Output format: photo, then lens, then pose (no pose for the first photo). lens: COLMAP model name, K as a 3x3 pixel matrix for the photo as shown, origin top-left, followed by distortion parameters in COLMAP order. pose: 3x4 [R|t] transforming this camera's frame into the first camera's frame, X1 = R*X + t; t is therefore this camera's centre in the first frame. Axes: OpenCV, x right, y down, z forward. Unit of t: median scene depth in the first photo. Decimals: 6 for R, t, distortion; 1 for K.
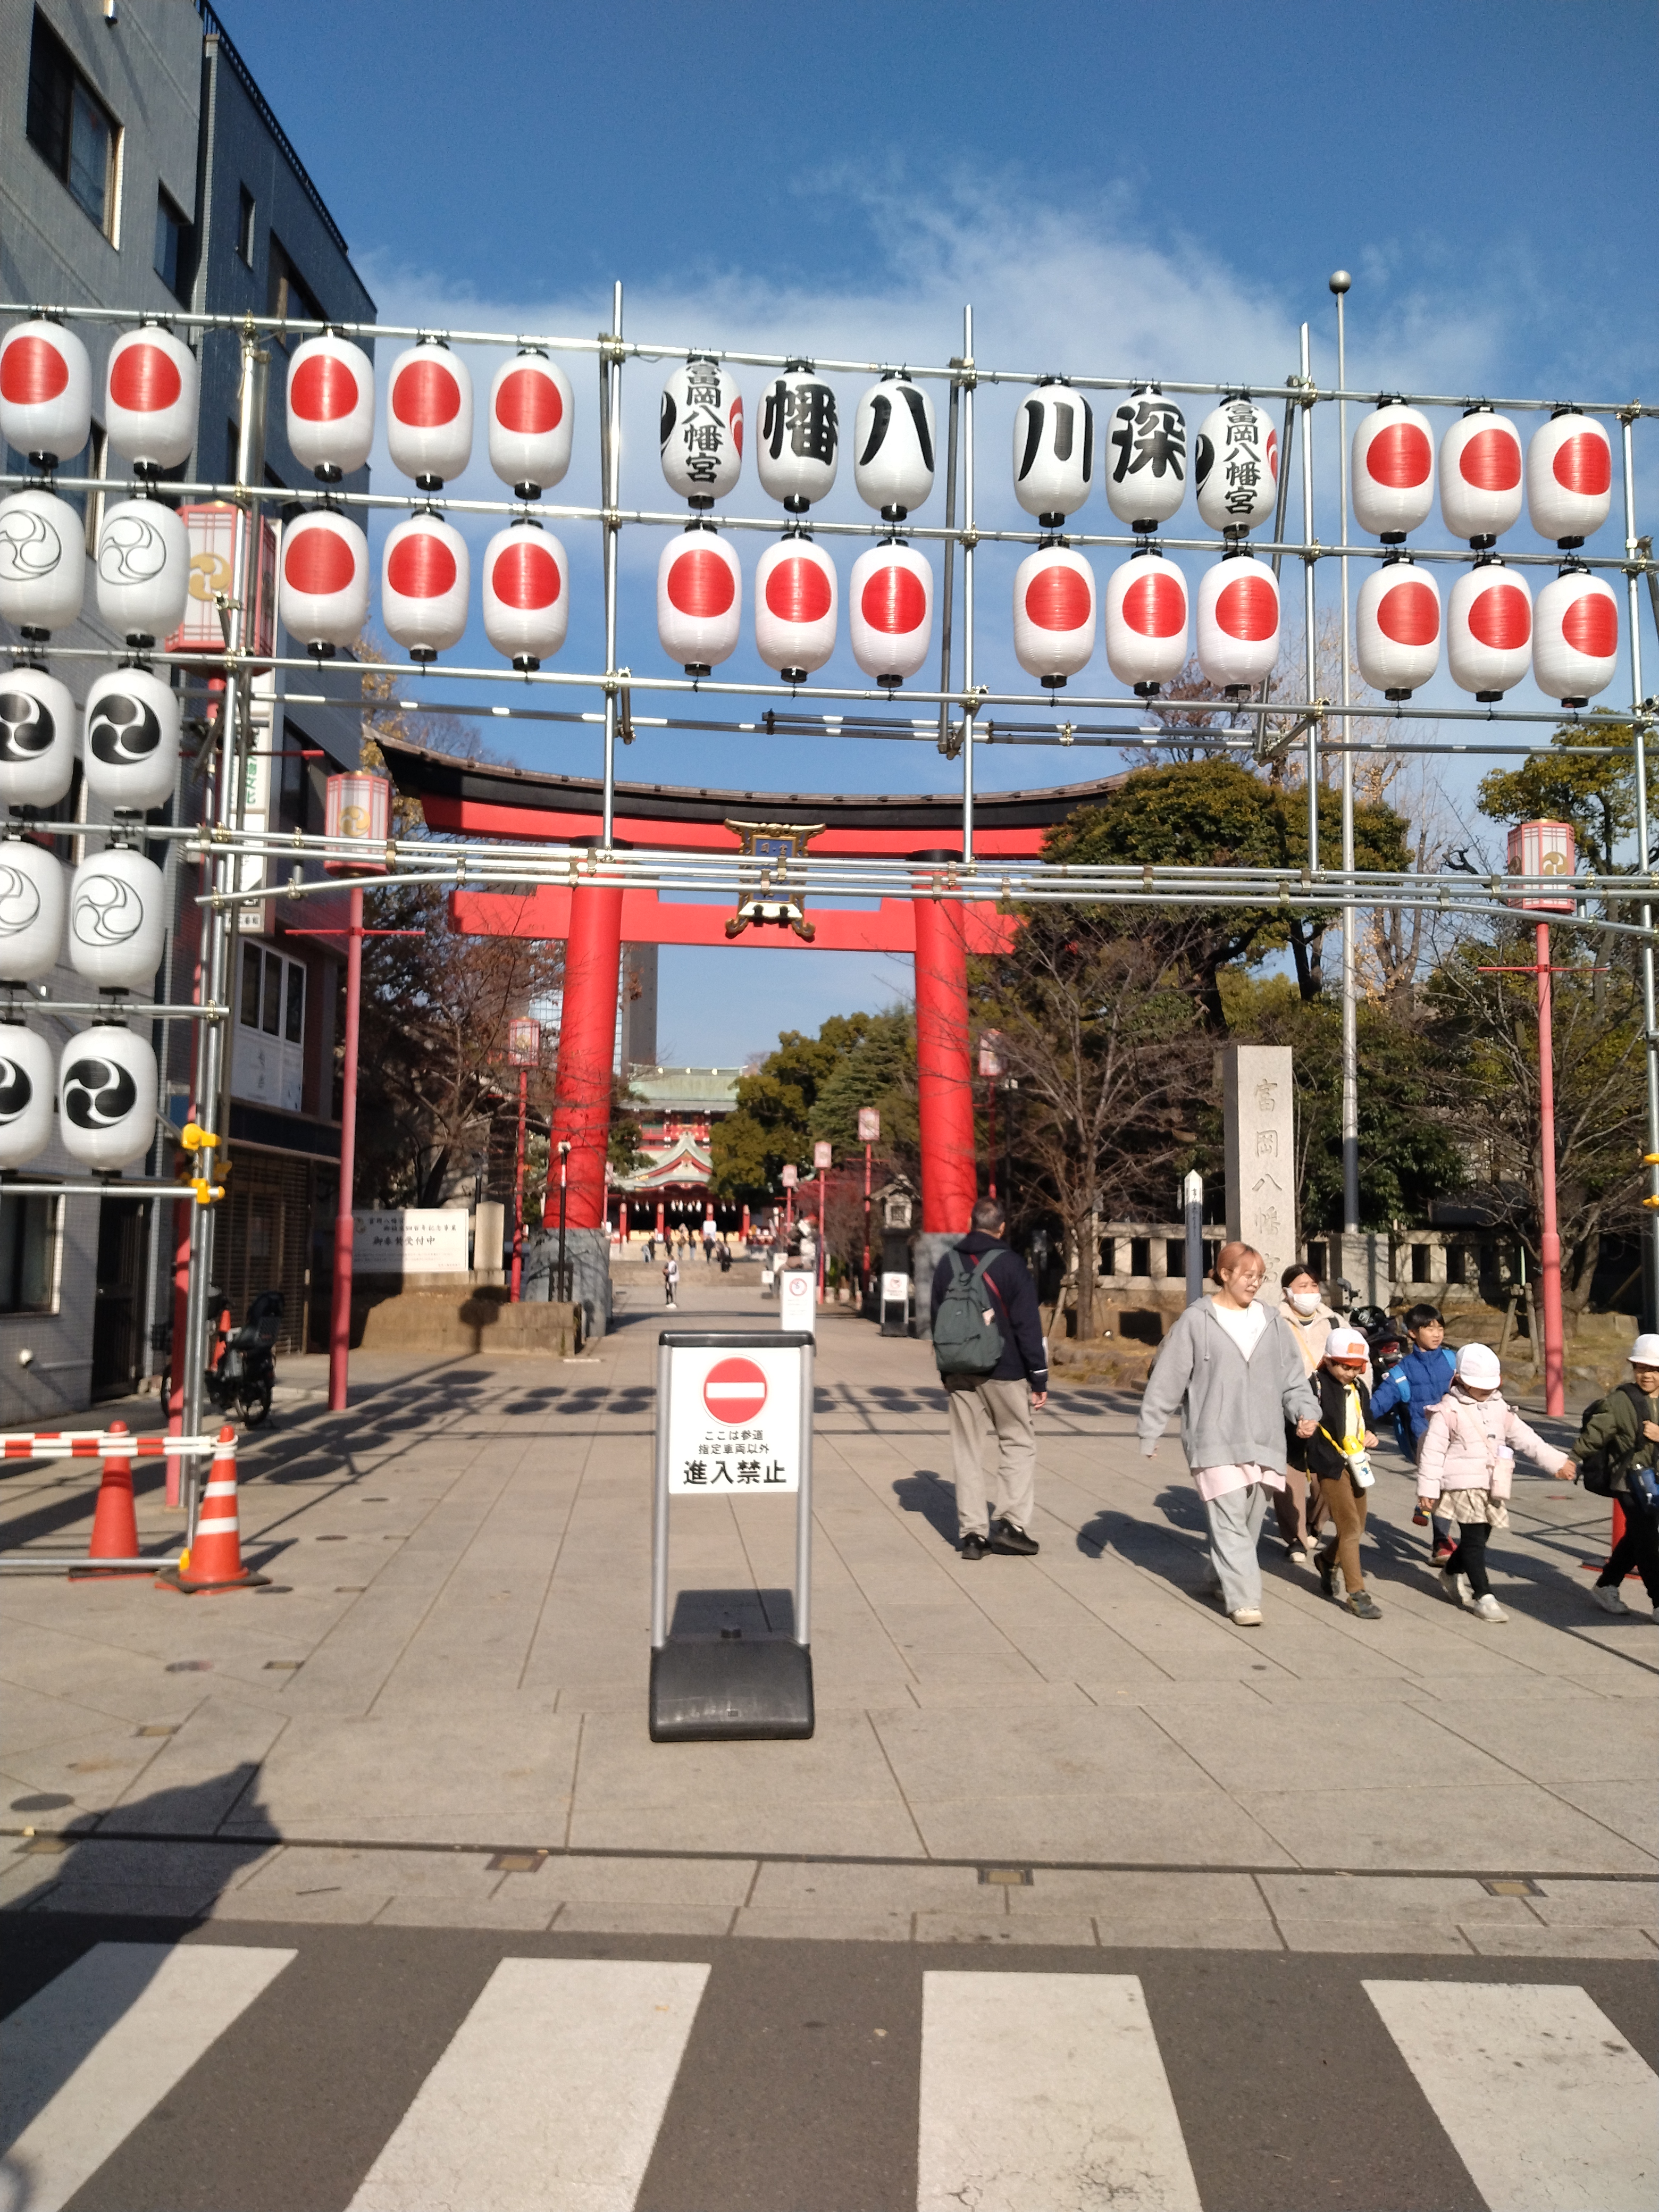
lens RADIAL K [[1739.8, 0, 829.5], [0, 1739.8, 1106.0], [0, 0, 1]] dist [0.137345, -0.263691]
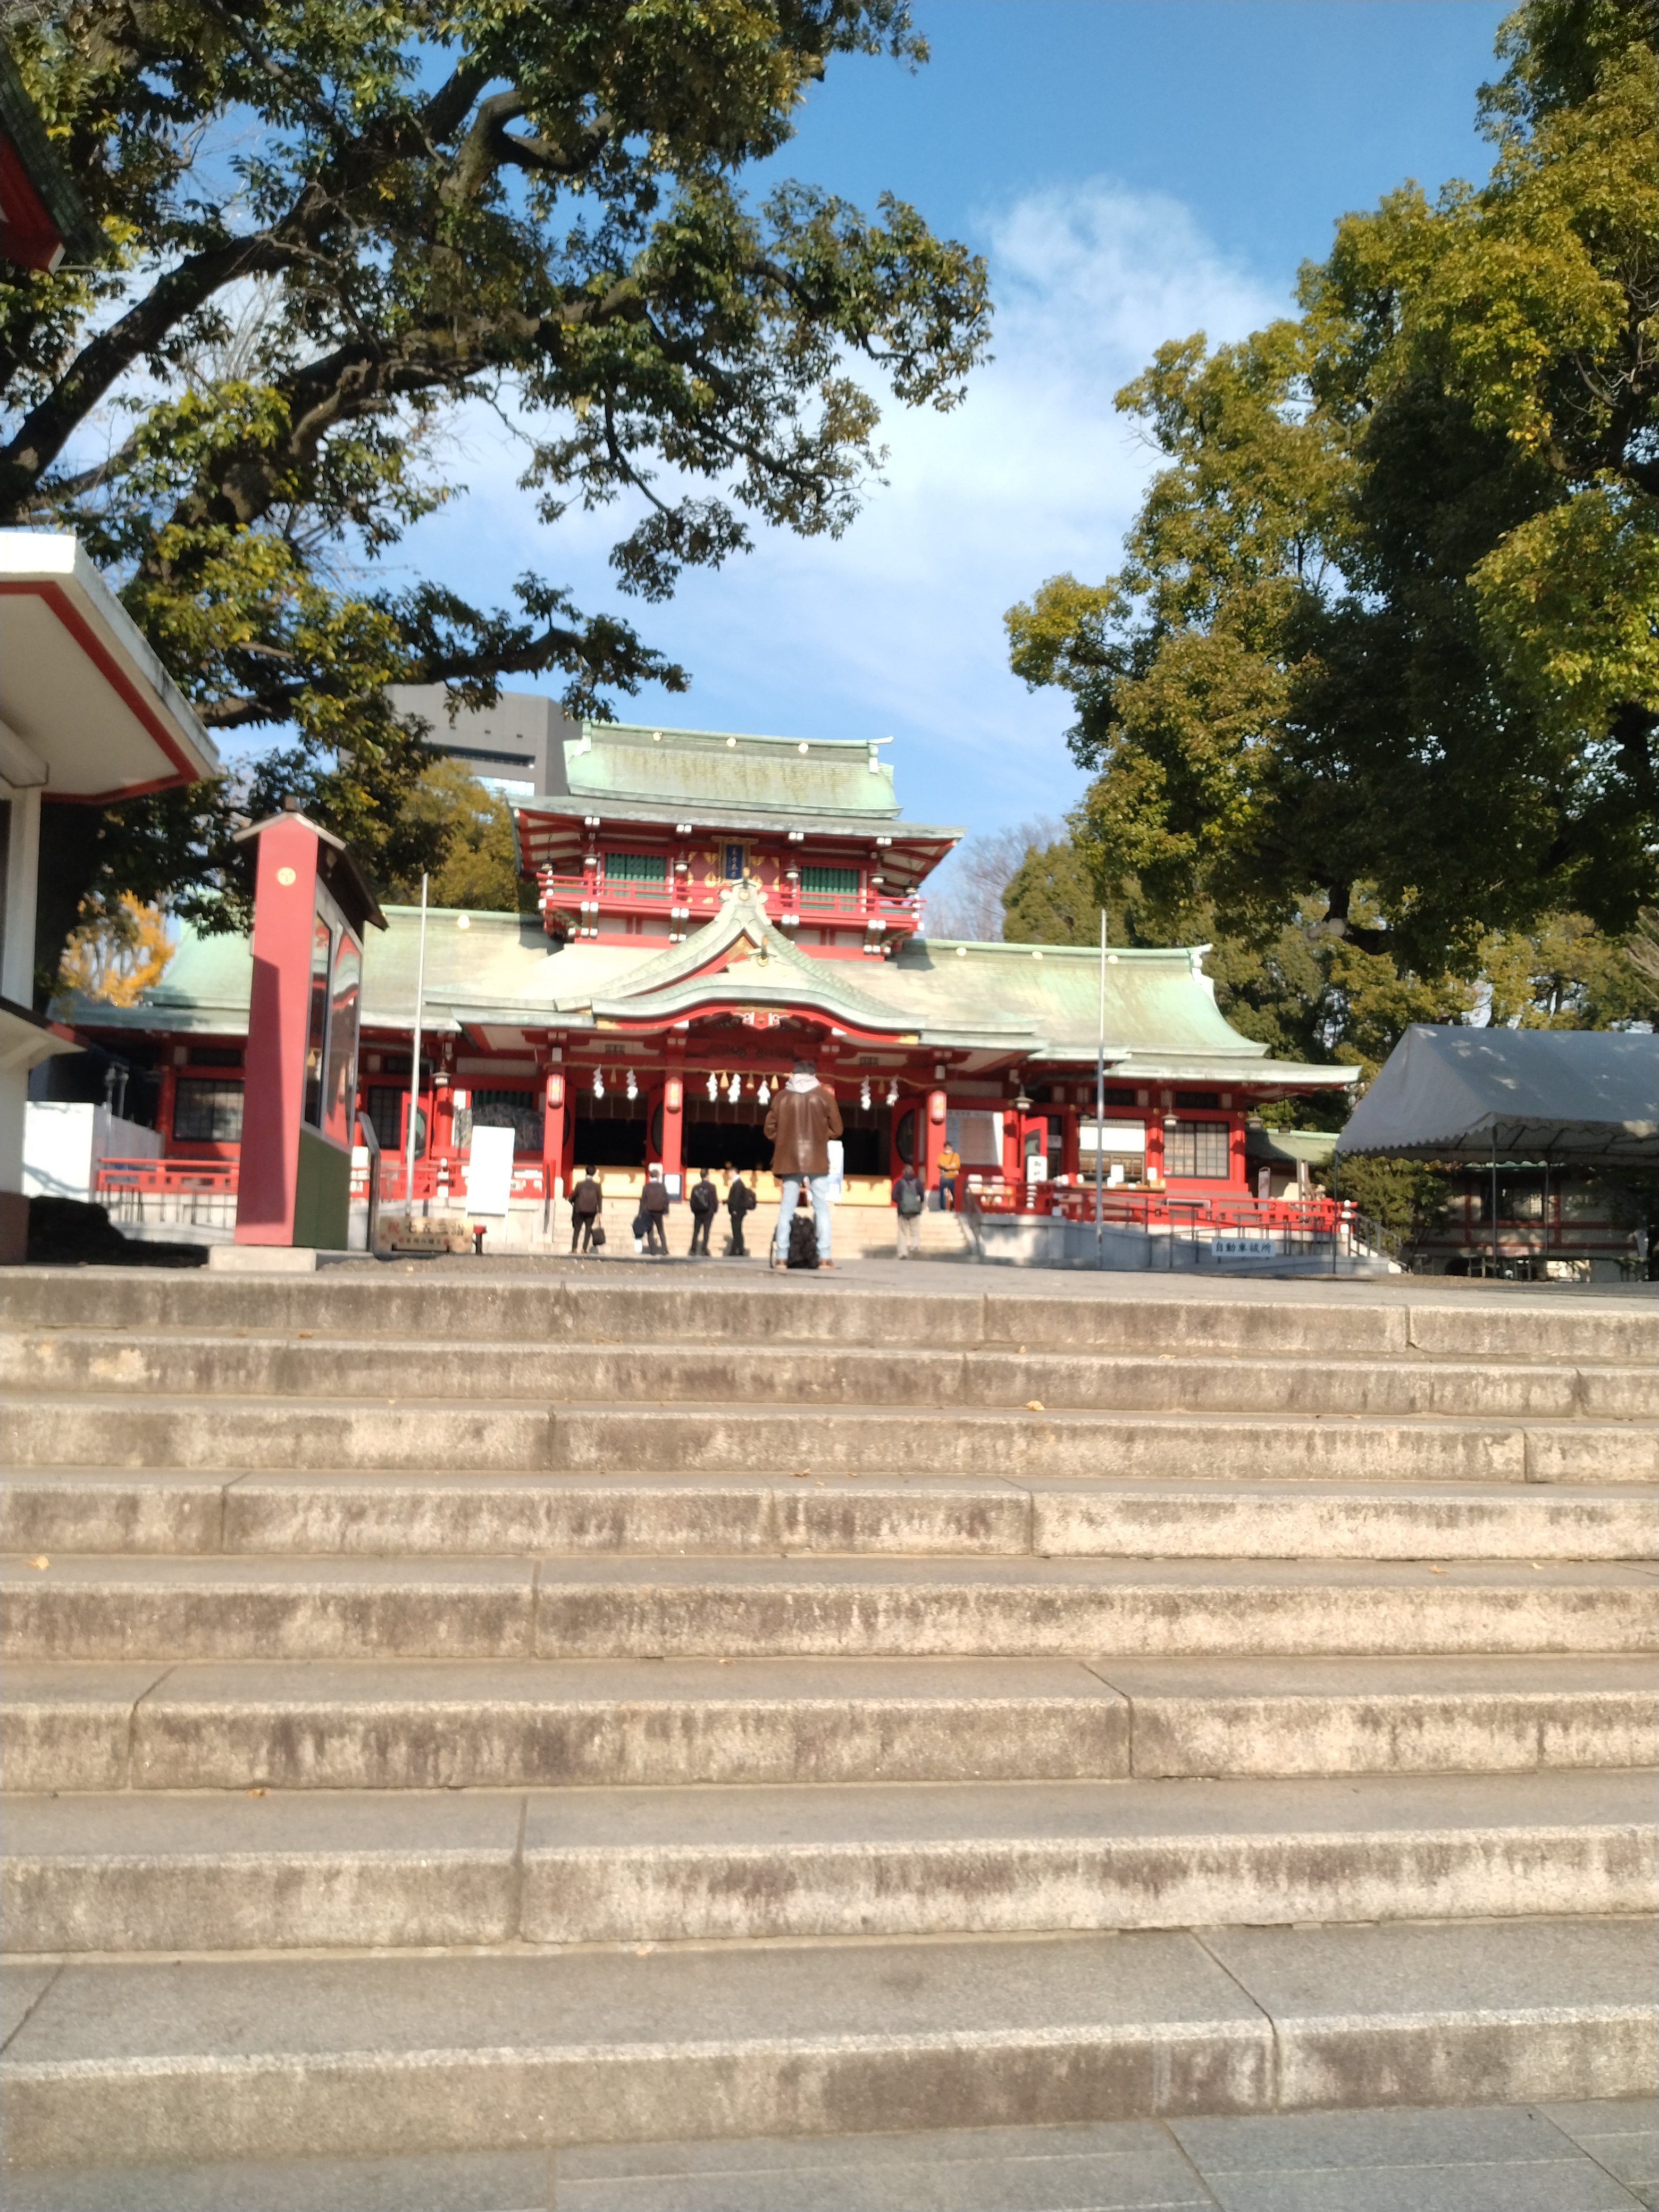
lens RADIAL K [[1753.6, 0, 835.9], [0, 1753.6, 1117.3], [0, 0, 1]] dist [0.007653, 0.016348]
pose [[0.997802, 0.024850, 0.061434, -0.526798], [-0.025185, 0.999672, 0.004670, 0.367197], [-0.061298, -0.006206, 0.998100, 4.145966]]
